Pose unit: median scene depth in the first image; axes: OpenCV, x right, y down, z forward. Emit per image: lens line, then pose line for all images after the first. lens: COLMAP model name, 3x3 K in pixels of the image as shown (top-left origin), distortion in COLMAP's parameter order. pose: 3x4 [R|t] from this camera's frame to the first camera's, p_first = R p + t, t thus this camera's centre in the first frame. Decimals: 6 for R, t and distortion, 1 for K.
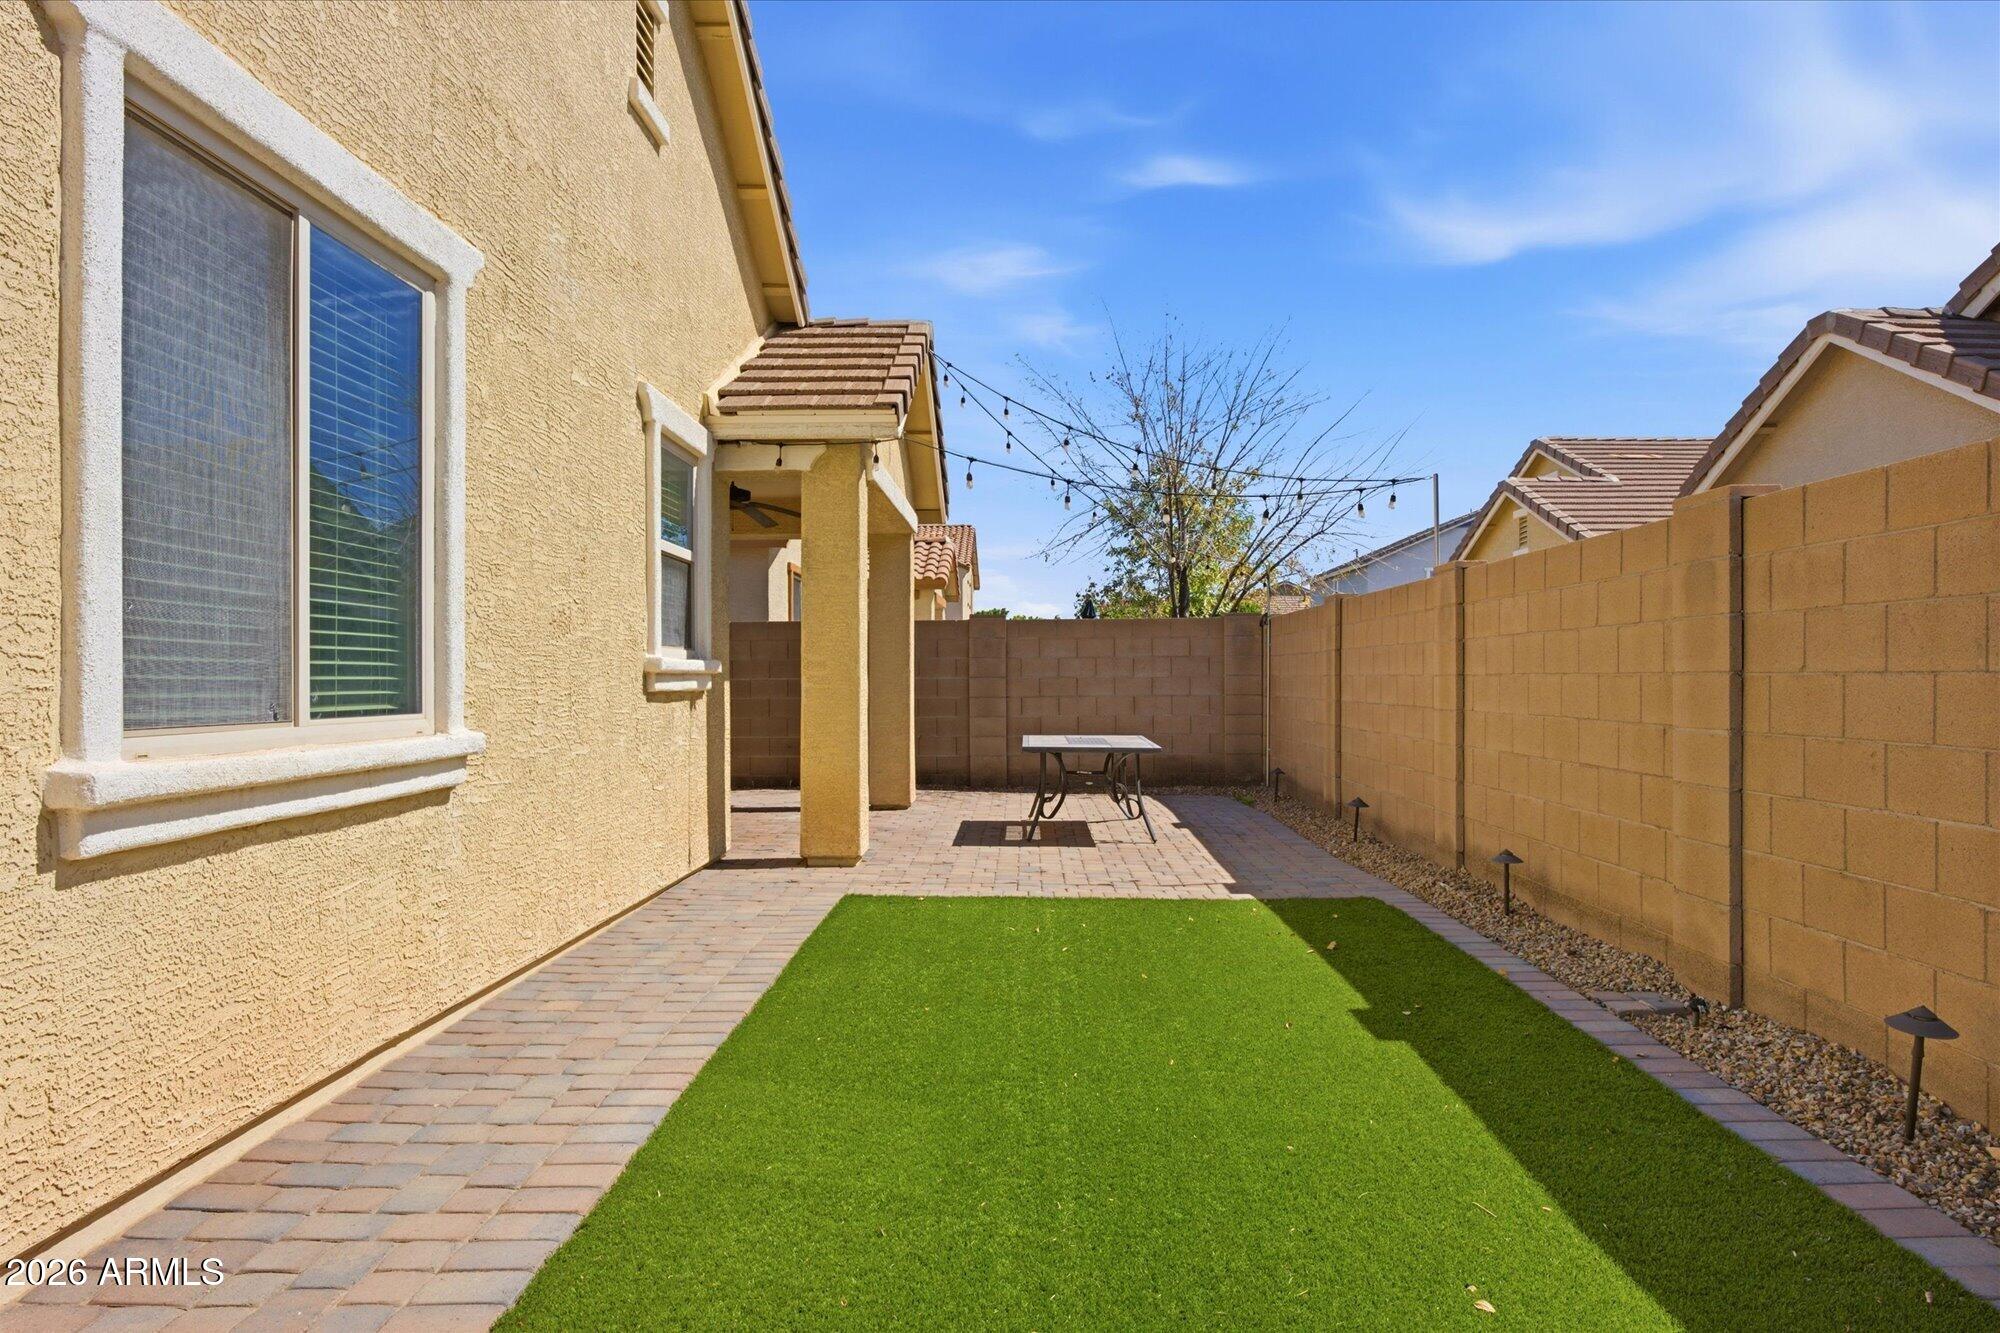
lens RADIAL K [[1302.6, 0, 998.3], [0, 1302.6, 697.9], [0, 0, 1]] dist [-0.000591, 0.004933]
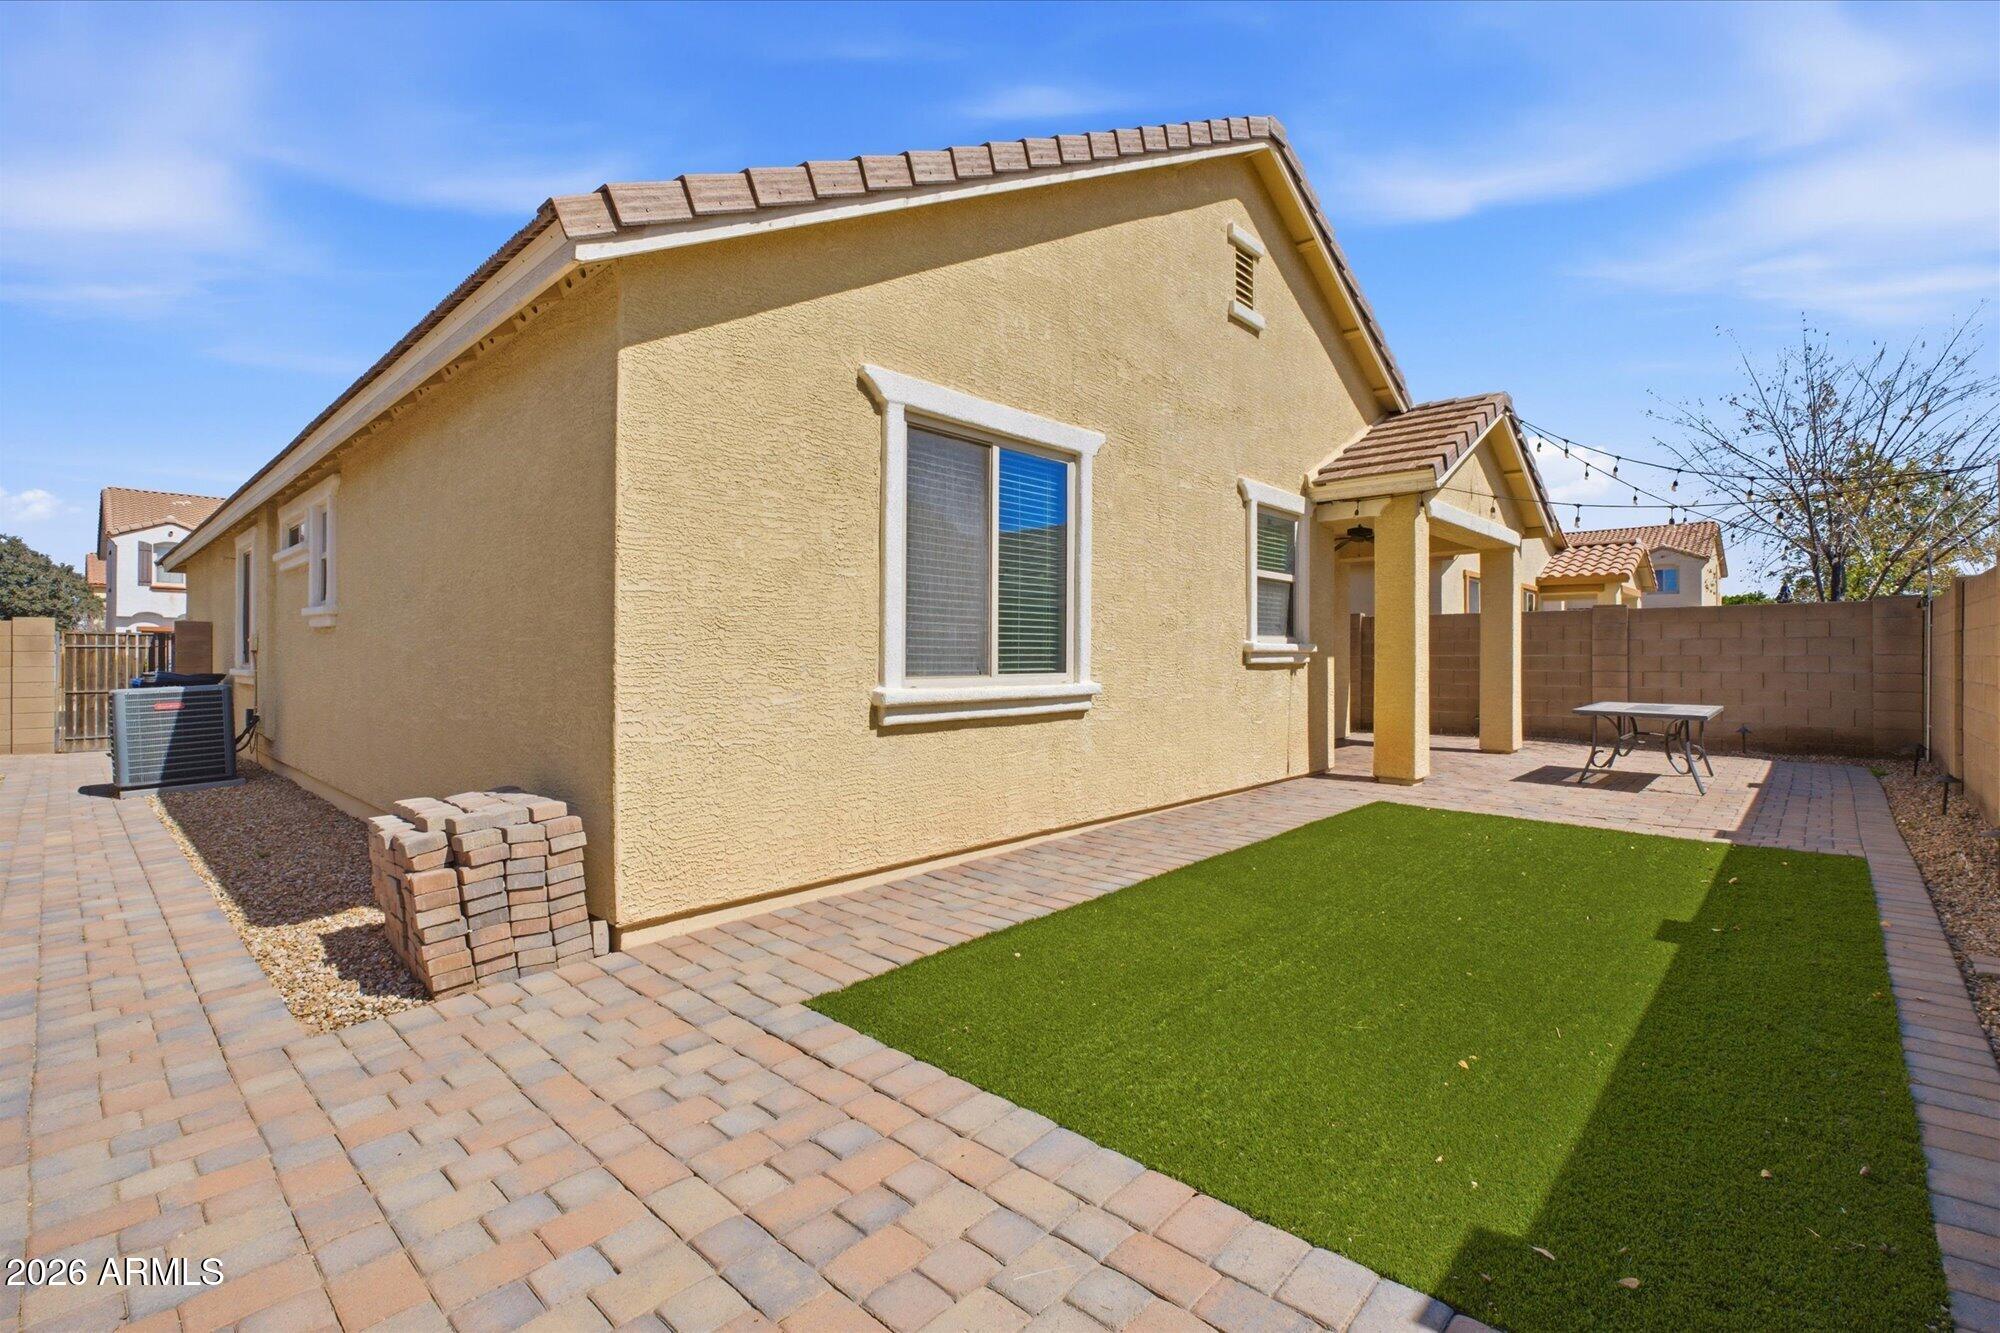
lens RADIAL K [[930.3, 0, 1003.8], [0, 930.3, 669.8], [0, 0, 1]] dist [-0.004526, 0.000229]
pose [[0.736266, 0.016585, -0.676488, 0.300321], [-0.014437, 0.999857, 0.008801, -0.002446], [0.676538, 0.003287, 0.736401, -0.080045]]
